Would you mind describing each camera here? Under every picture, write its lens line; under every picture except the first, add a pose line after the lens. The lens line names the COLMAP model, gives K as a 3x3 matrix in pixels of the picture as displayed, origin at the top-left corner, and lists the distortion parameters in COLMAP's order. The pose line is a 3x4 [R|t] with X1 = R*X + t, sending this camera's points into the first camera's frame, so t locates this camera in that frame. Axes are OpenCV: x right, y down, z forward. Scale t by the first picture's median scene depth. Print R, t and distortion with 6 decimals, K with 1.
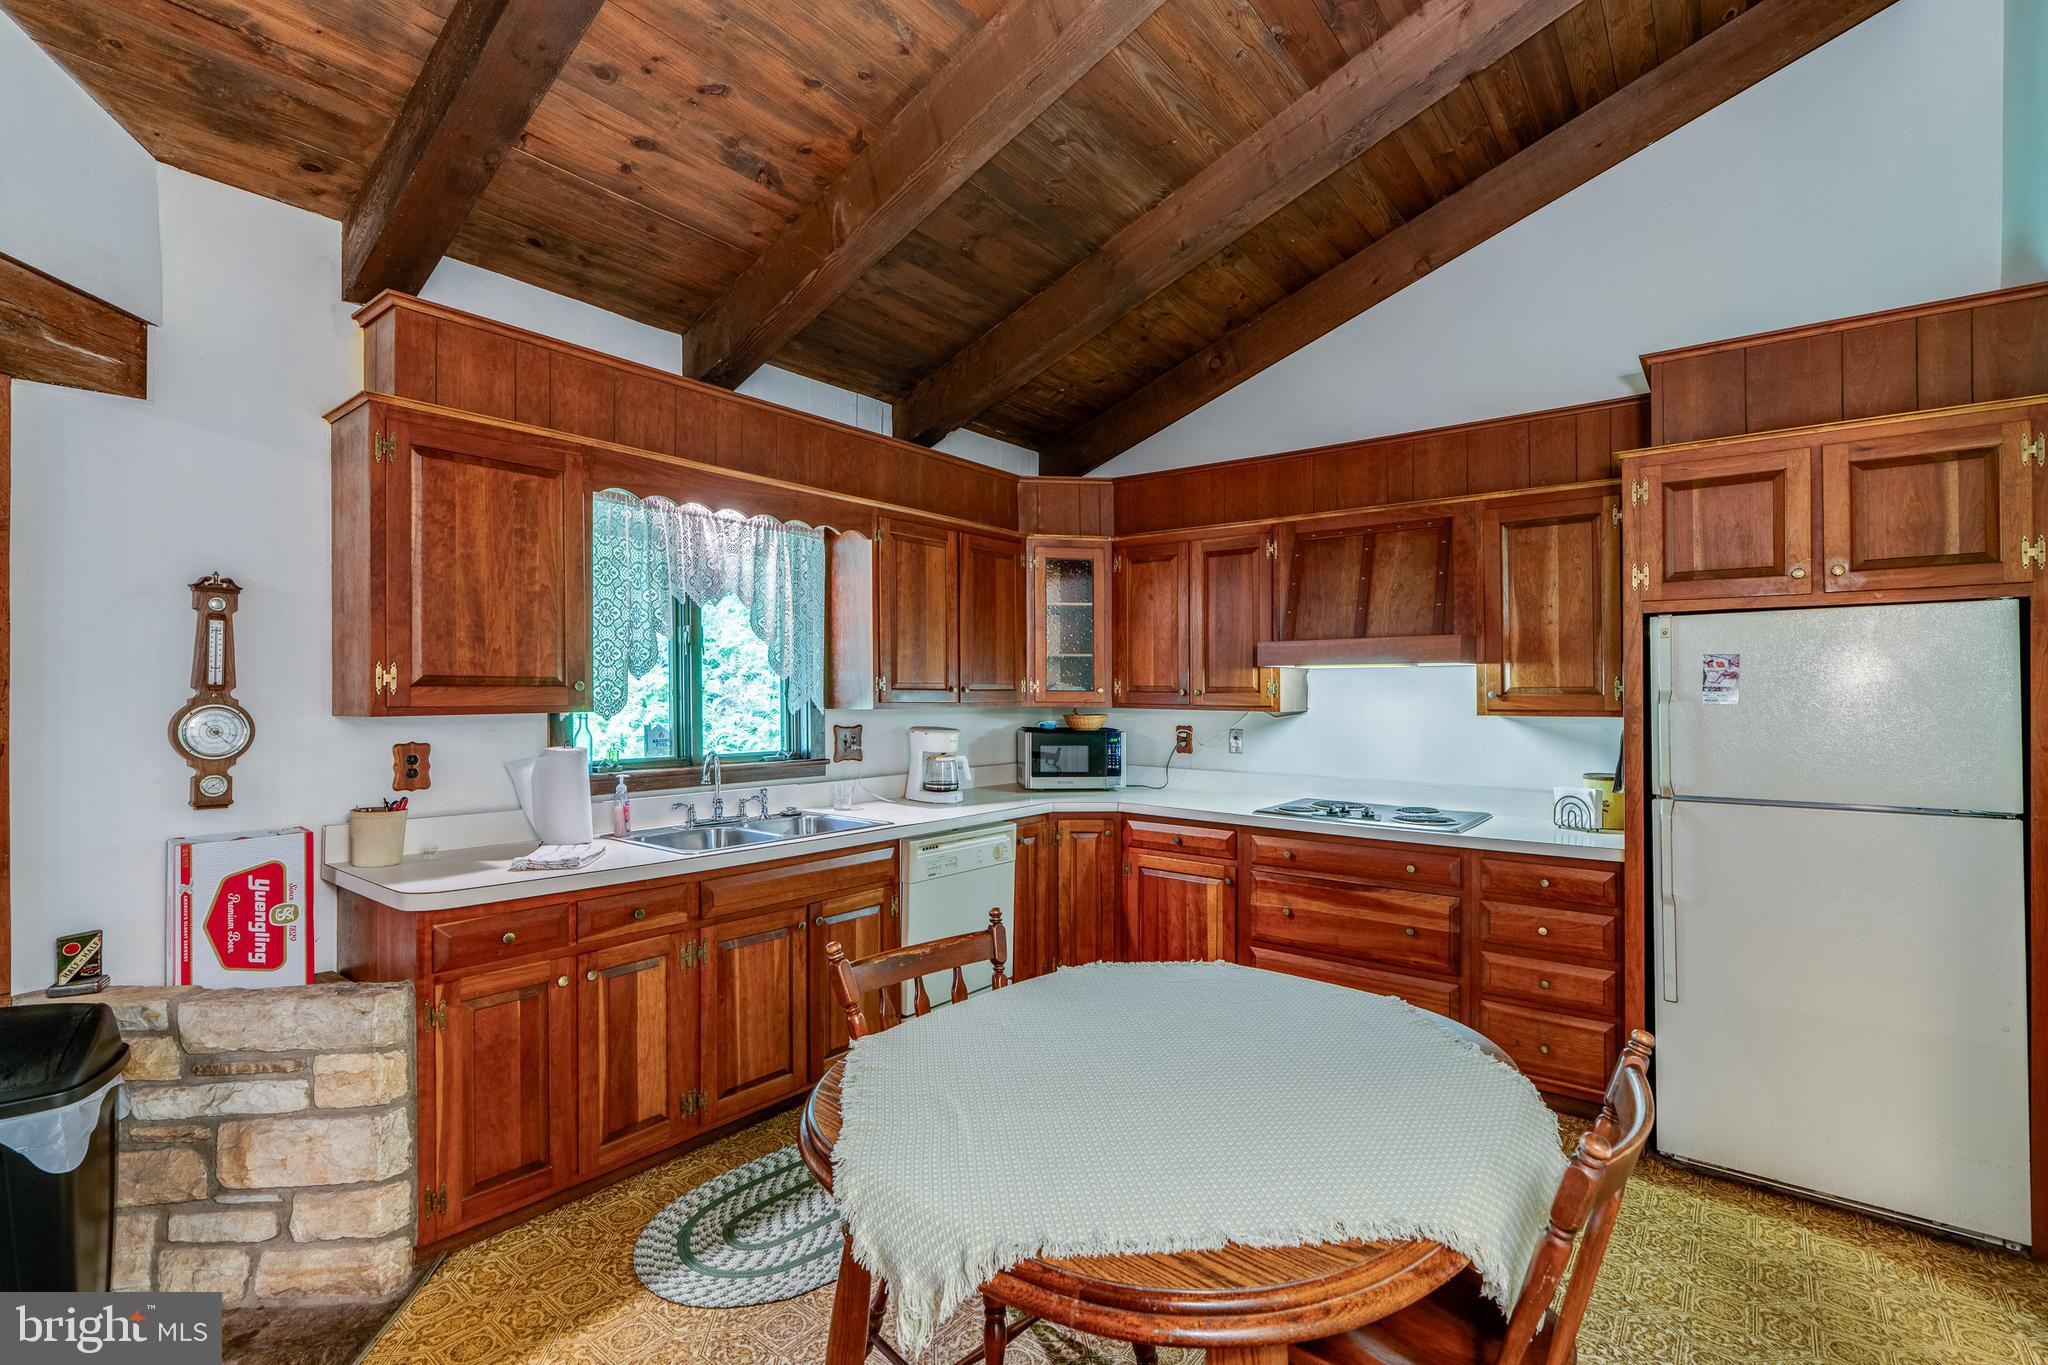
lens RADIAL K [[929.6, 0, 1016.2], [0, 929.6, 687.6], [0, 0, 1]] dist [-0.005456, 0.003080]
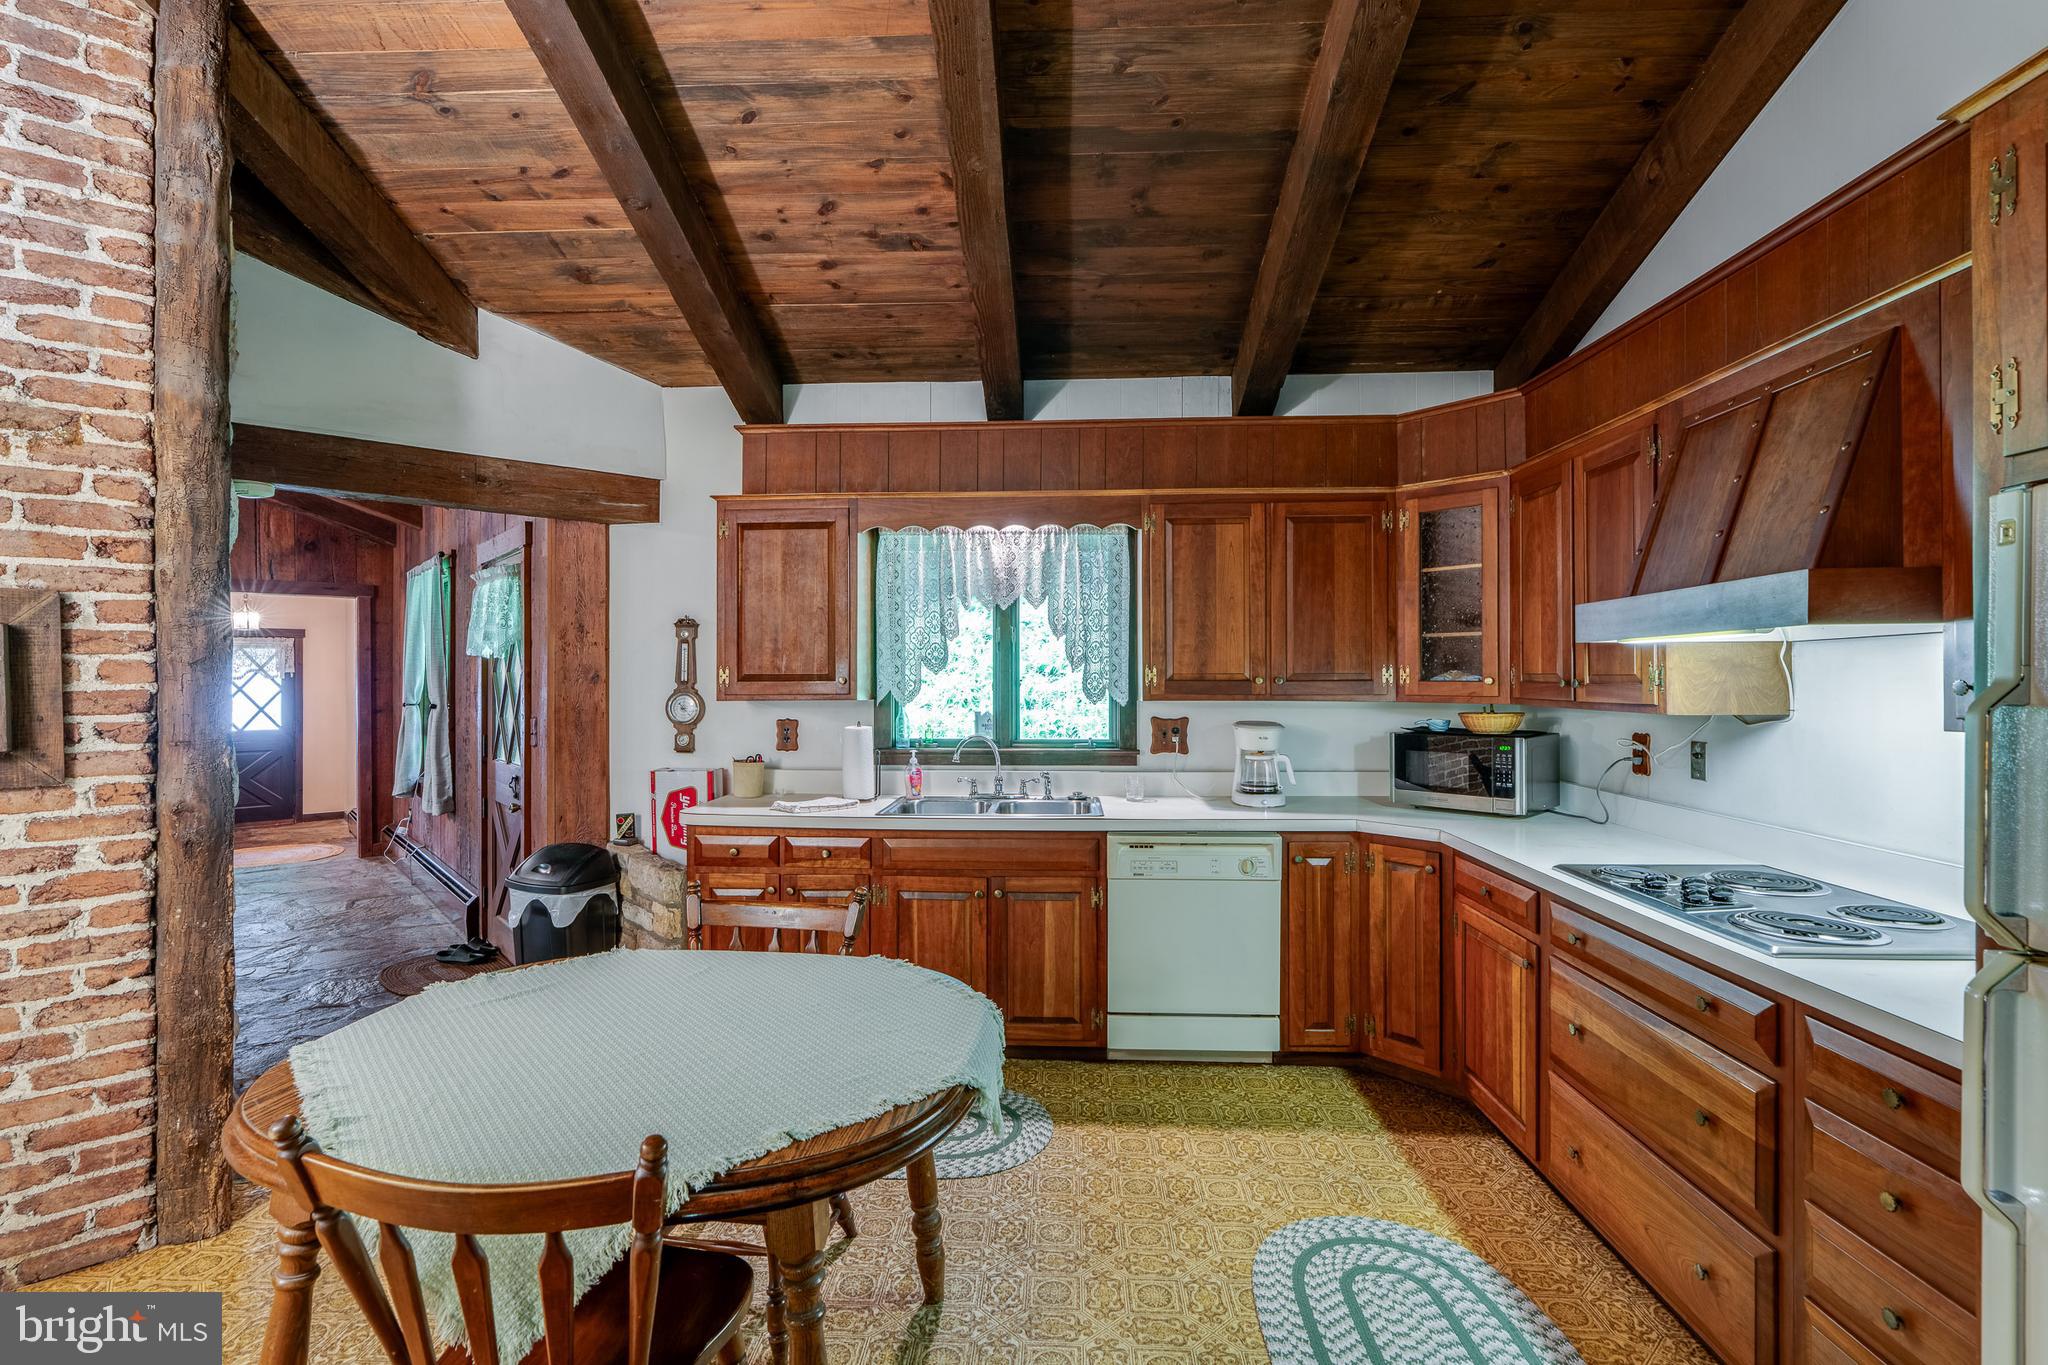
lens RADIAL K [[929.6, 0, 1017.1], [0, 929.6, 683.3], [0, 0, 1]] dist [-0.005456, 0.003080]
pose [[0.581319, -0.002181, -0.813673, 0.603427], [0.007087, 0.999972, 0.002383, 0.000929], [0.813645, -0.007152, 0.581319, 0.334625]]
